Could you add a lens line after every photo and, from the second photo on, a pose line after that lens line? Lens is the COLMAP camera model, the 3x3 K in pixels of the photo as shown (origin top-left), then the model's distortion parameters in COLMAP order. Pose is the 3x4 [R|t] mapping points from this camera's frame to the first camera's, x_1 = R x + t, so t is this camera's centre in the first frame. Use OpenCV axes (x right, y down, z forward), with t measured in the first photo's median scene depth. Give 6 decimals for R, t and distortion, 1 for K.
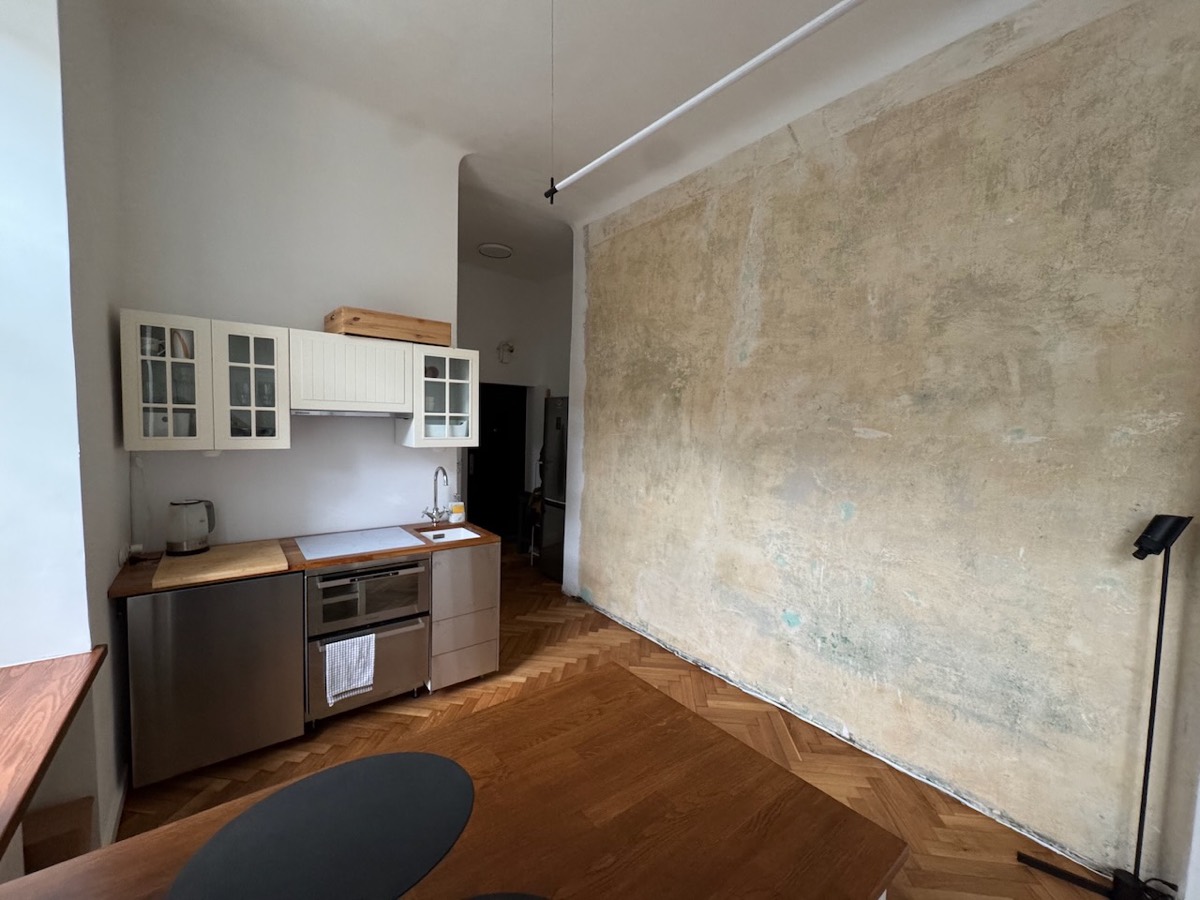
lens RADIAL K [[481.9, 0, 597.3], [0, 481.9, 453.2], [0, 0, 1]] dist [0.000341, -0.000006]
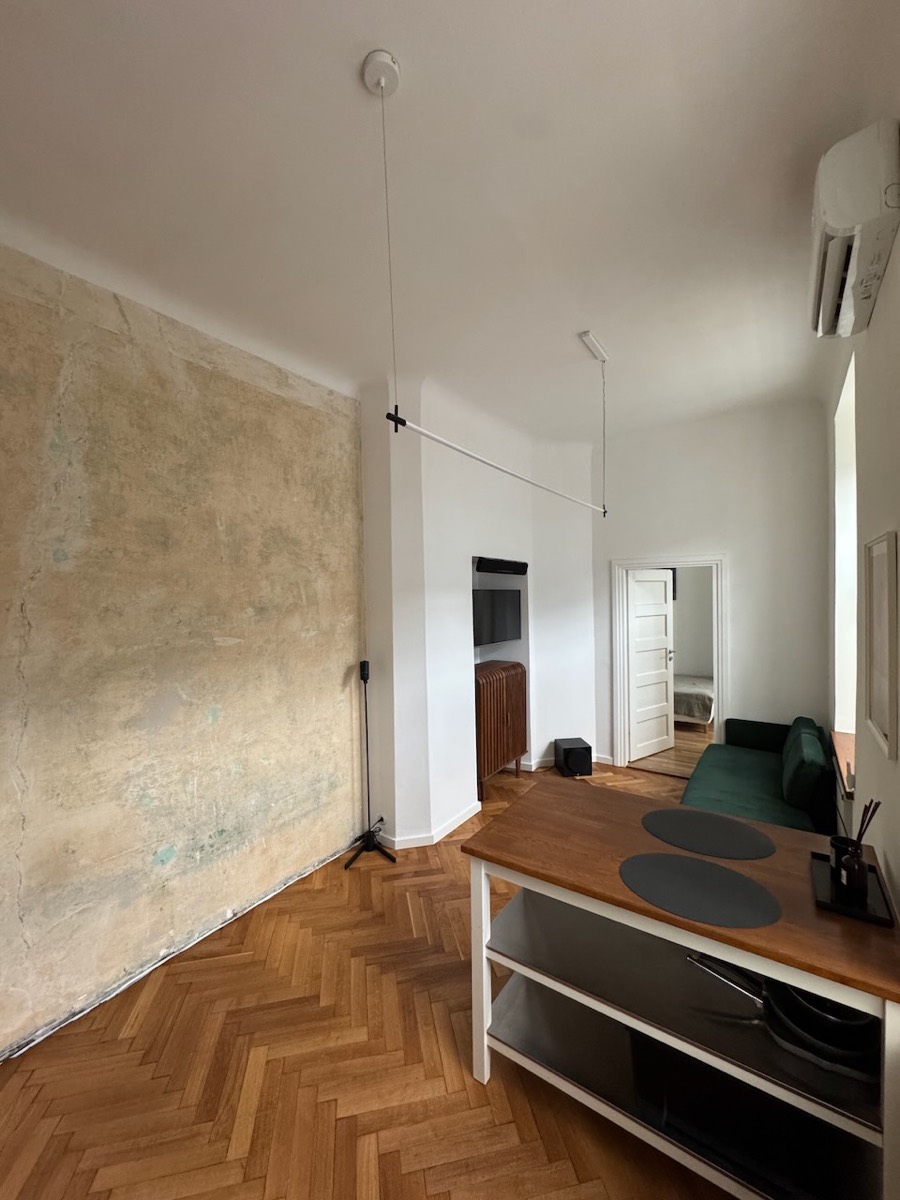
lens RADIAL K [[481.9, 0, 453.4], [0, 481.9, 600.9], [0, 0, 1]] dist [0.000341, -0.000006]
pose [[-0.300575, -0.037298, 0.953029, -0.699309], [0.070718, 0.995613, 0.061269, -0.171328], [-0.951133, 0.085812, -0.296618, 0.828030]]
